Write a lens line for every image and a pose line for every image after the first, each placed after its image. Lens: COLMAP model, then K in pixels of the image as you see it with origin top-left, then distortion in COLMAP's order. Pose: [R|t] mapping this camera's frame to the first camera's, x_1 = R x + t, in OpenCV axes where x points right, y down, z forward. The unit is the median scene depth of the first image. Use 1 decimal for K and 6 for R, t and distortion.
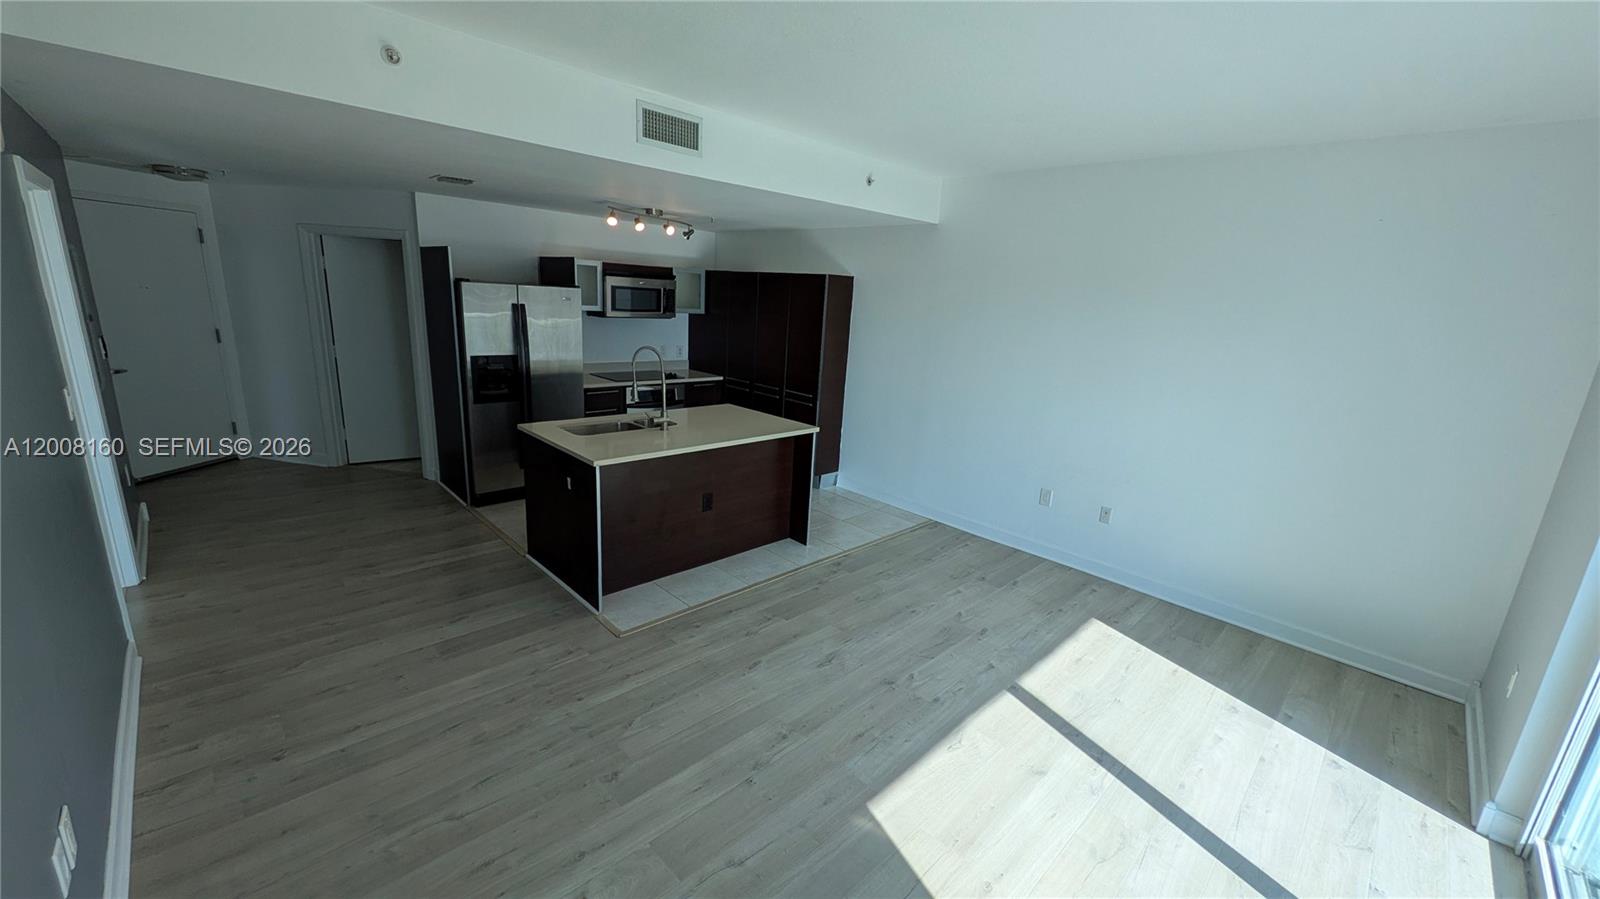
lens RADIAL K [[623.3, 0, 799.7], [0, 623.3, 449.8], [0, 0, 1]] dist [0.002966, 0.000057]
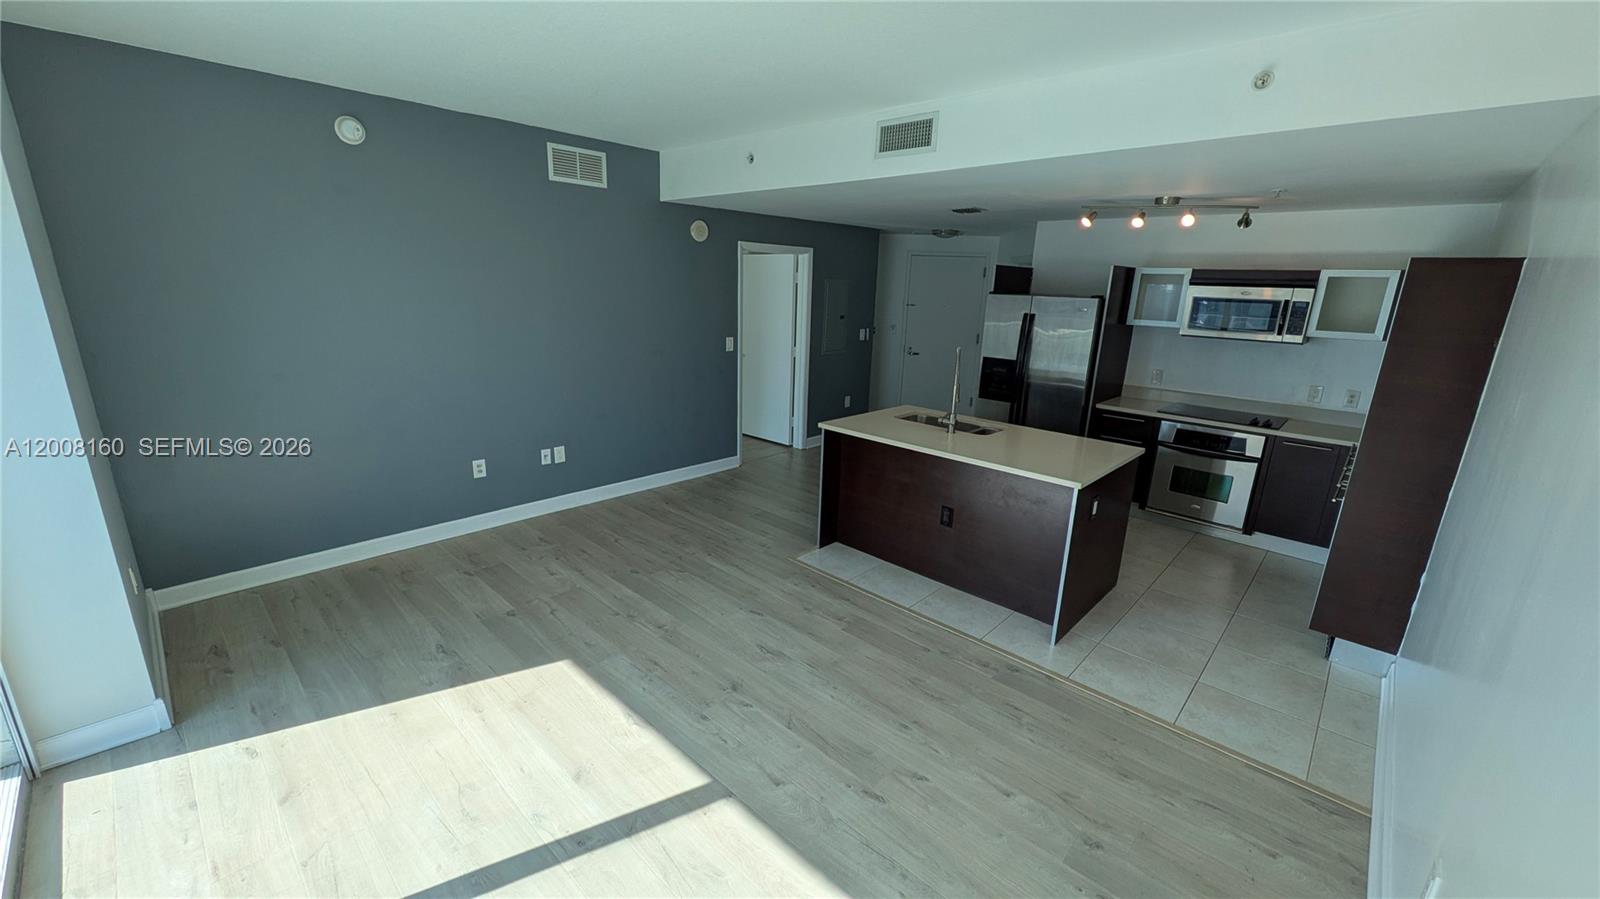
lens RADIAL K [[623.3, 0, 793.3], [0, 623.3, 454.0], [0, 0, 1]] dist [0.002966, 0.000057]
pose [[0.038227, 0.211668, -0.976594, 0.915692], [-0.271665, 0.942700, 0.193688, -0.152570], [0.961632, 0.257902, 0.093539, 0.837461]]
